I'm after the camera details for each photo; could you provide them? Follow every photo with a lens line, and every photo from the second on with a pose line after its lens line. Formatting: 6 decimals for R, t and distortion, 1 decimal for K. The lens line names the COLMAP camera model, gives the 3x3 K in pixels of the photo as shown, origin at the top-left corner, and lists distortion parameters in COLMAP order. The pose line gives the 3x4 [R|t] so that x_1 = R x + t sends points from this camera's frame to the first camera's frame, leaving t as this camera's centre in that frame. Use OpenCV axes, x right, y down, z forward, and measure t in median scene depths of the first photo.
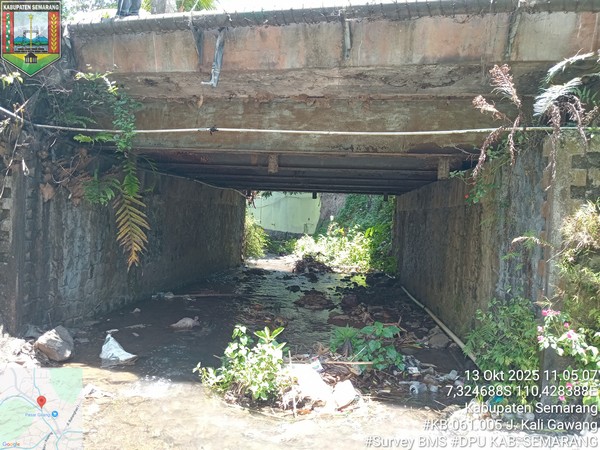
lens RADIAL K [[449.7, 0, 300.0], [0, 449.7, 225.0], [0, 0, 1]] dist [0.080891, -0.168411]
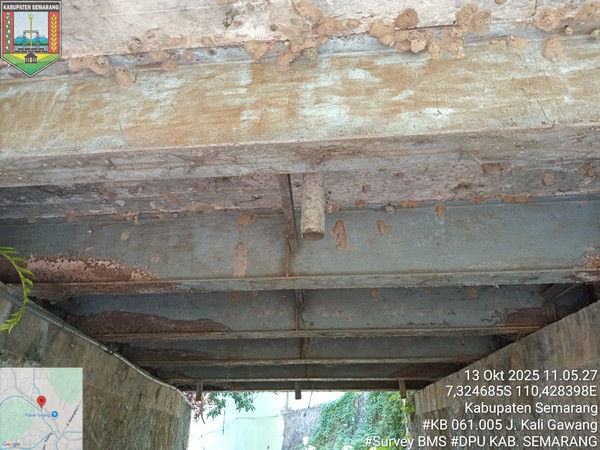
lens RADIAL K [[449.7, 0, 300.0], [0, 449.7, 225.0], [0, 0, 1]] dist [0.080891, -0.168411]
pose [[0.992475, 0.017249, 0.121230, -0.128733], [0.041425, 0.884362, -0.464961, 0.066423], [-0.115231, 0.466484, 0.876992, 0.688849]]
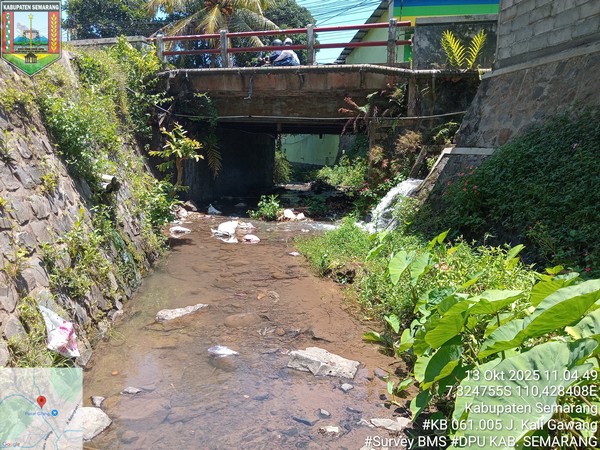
lens RADIAL K [[449.7, 0, 300.0], [0, 449.7, 225.0], [0, 0, 1]] dist [0.080891, -0.168411]
pose [[0.995781, -0.008625, -0.091356, 0.235031], [0.021675, 0.989510, 0.142828, 0.018397], [0.089165, -0.144206, 0.985522, -1.169436]]
